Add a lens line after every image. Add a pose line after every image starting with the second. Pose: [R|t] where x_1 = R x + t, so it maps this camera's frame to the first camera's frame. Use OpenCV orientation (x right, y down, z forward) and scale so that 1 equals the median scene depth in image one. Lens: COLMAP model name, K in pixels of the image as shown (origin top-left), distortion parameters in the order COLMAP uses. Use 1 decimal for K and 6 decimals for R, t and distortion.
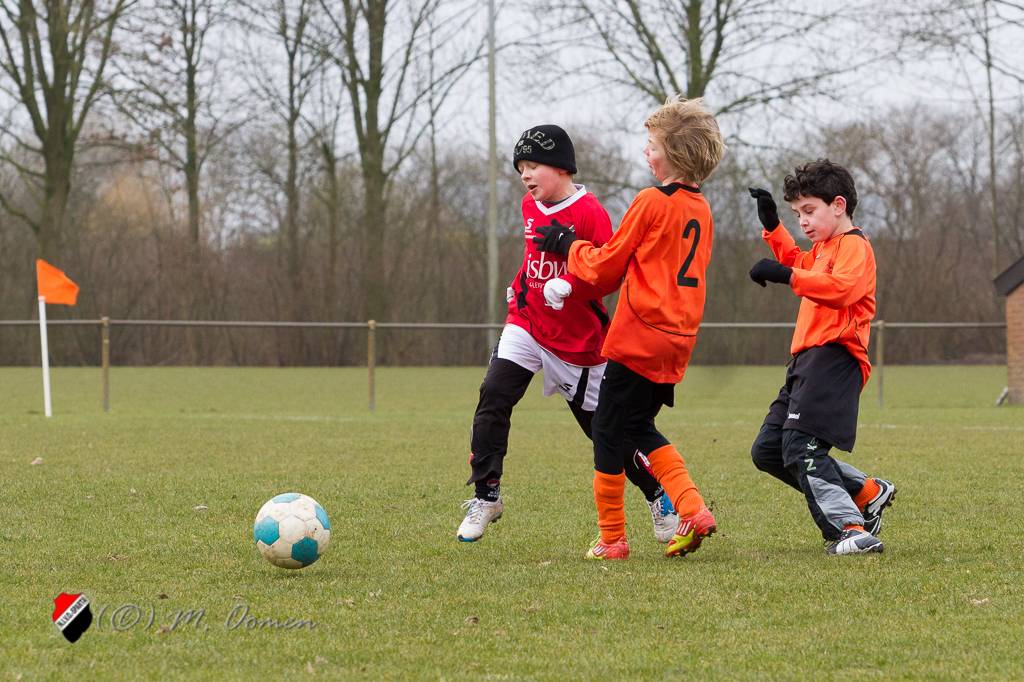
lens RADIAL K [[5836.1, 0, 511.8], [0, 5836.1, 341.0], [0, 0, 1]] dist [-0.424379, 0.000000]
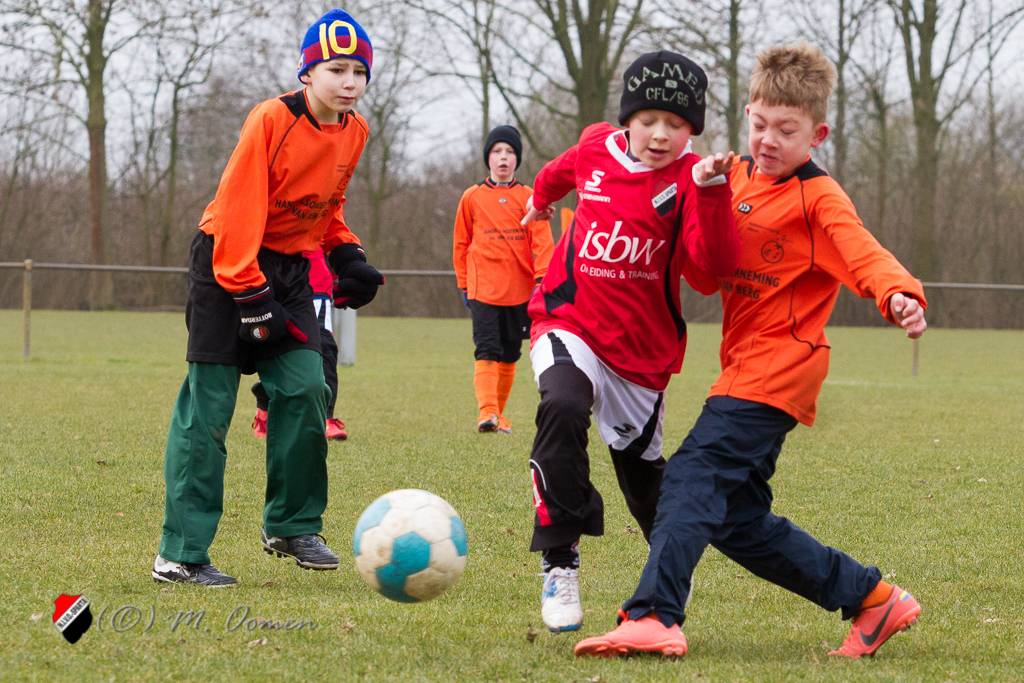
lens RADIAL K [[5201.2, 0, 512.4], [0, 5201.2, 341.1], [0, 0, 1]] dist [-0.309293, 0.000000]
pose [[0.988902, 0.022859, -0.146799, 0.033685], [-0.020997, 0.999678, 0.014221, -0.003981], [0.147077, -0.010981, 0.989064, 0.165853]]
